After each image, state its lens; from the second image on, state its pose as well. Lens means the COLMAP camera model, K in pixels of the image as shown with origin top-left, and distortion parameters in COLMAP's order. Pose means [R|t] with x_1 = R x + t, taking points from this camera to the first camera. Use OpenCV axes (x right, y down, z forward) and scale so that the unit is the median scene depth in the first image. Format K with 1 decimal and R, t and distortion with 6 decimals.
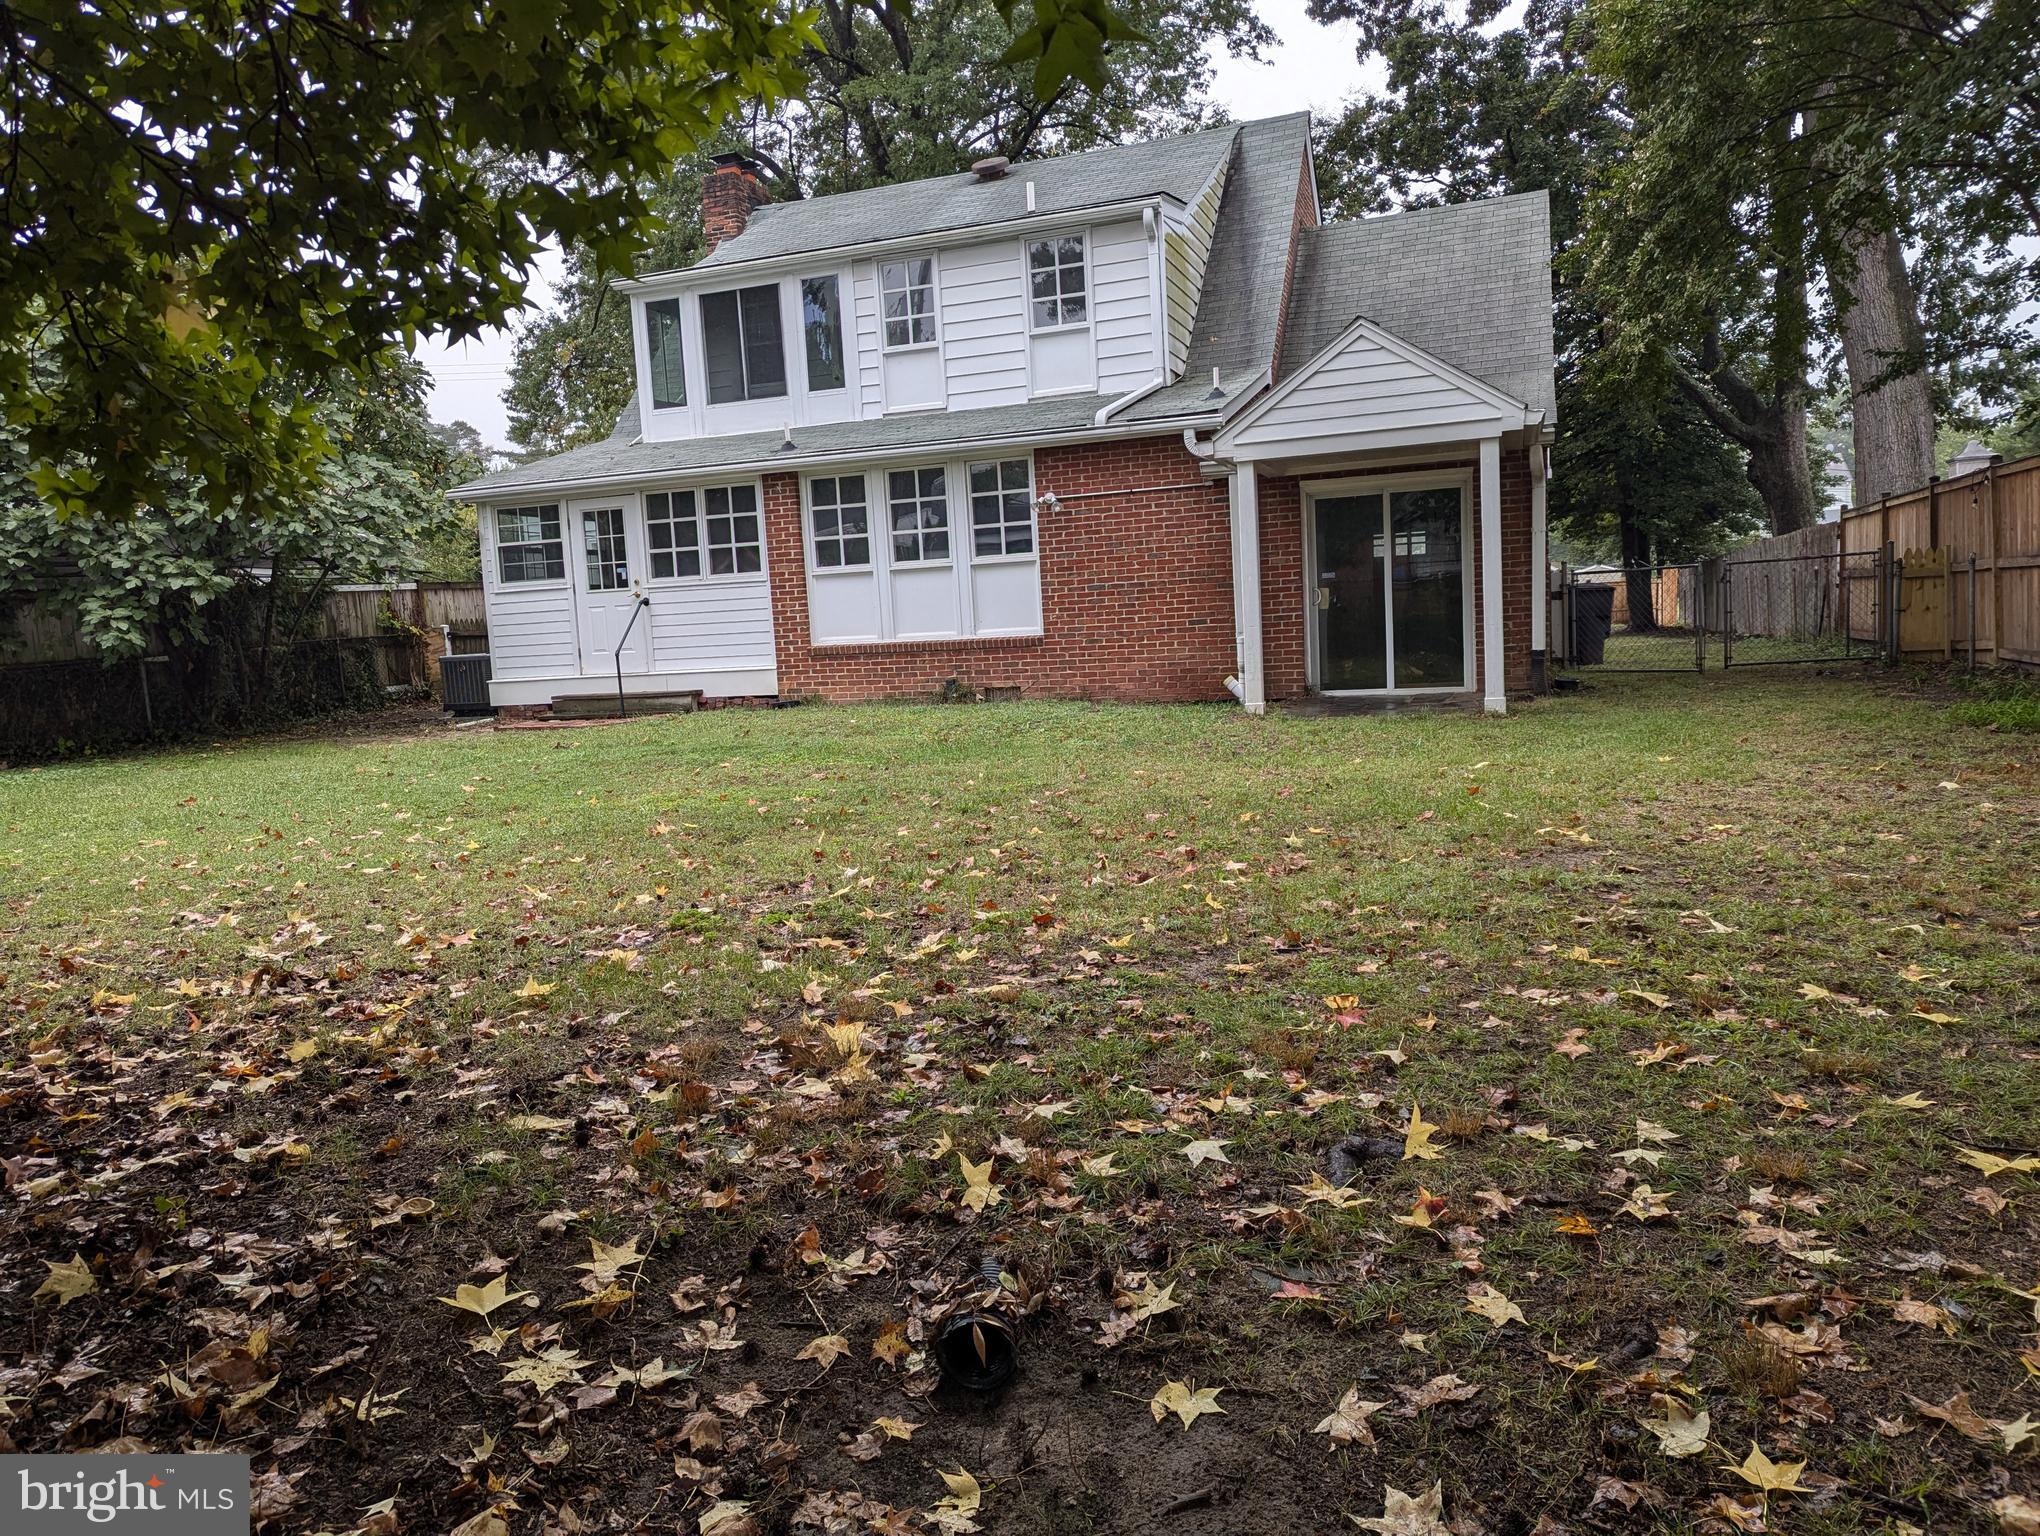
lens RADIAL K [[1400.7, 0, 1017.3], [0, 1400.7, 746.5], [0, 0, 1]] dist [0.066044, -0.049002]
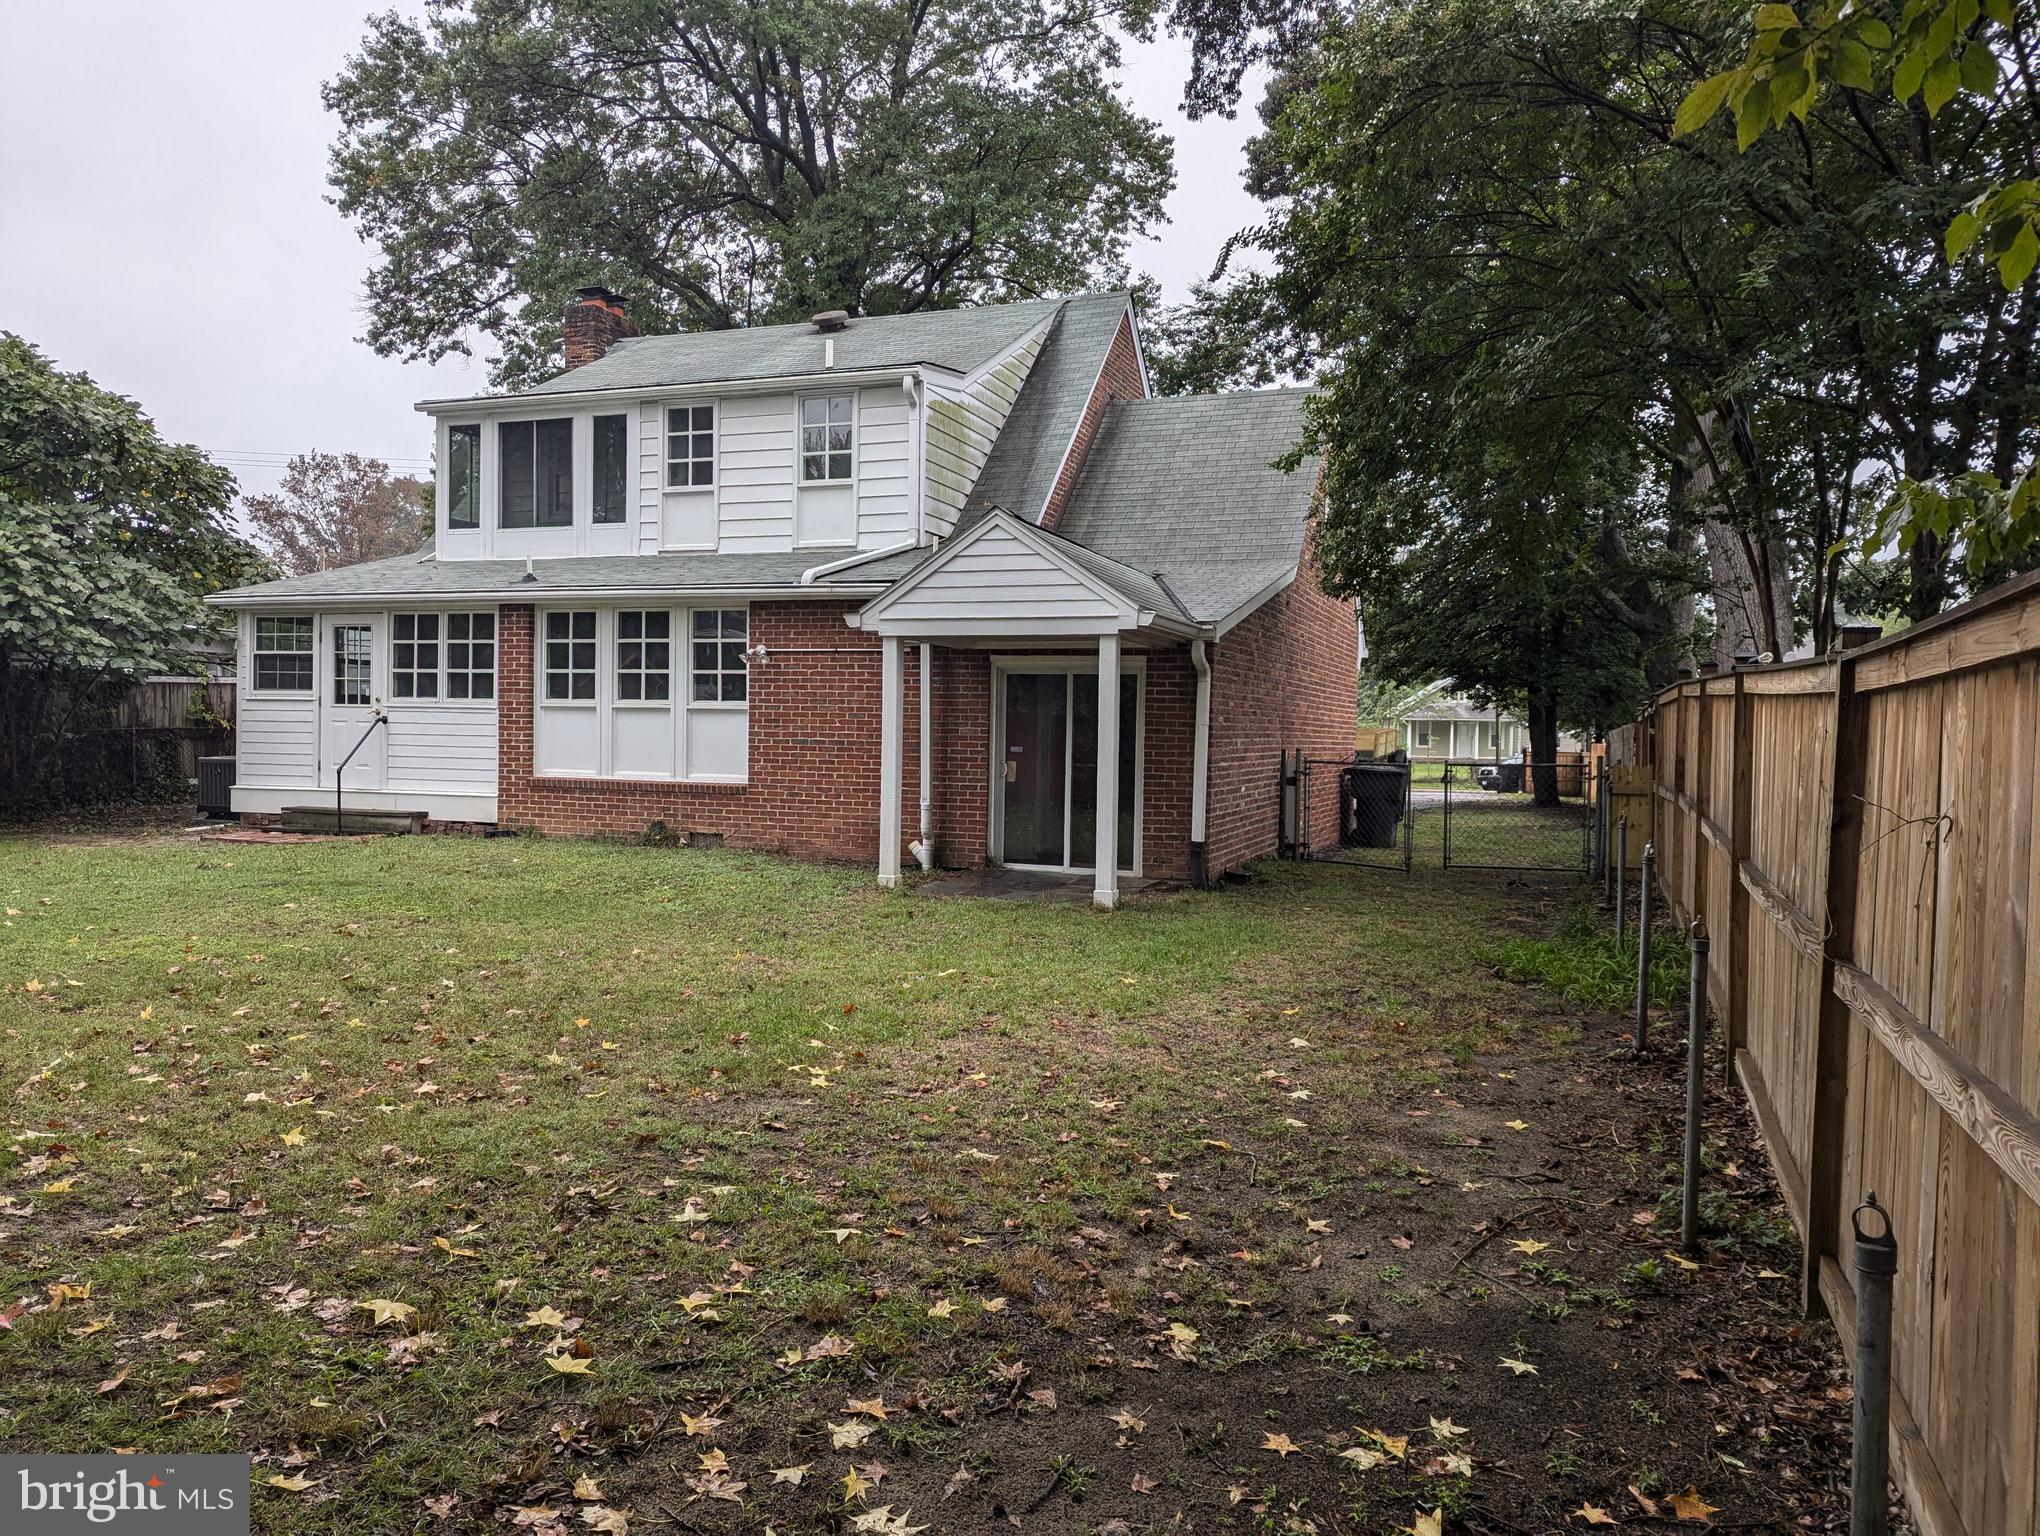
lens RADIAL K [[1400.7, 0, 1017.3], [0, 1400.7, 746.5], [0, 0, 1]] dist [0.066044, -0.049002]
pose [[0.997046, 0.074113, -0.020188, 0.209743], [-0.075502, 0.993923, -0.080104, -0.037994], [0.014129, 0.081392, 0.996582, 0.006289]]
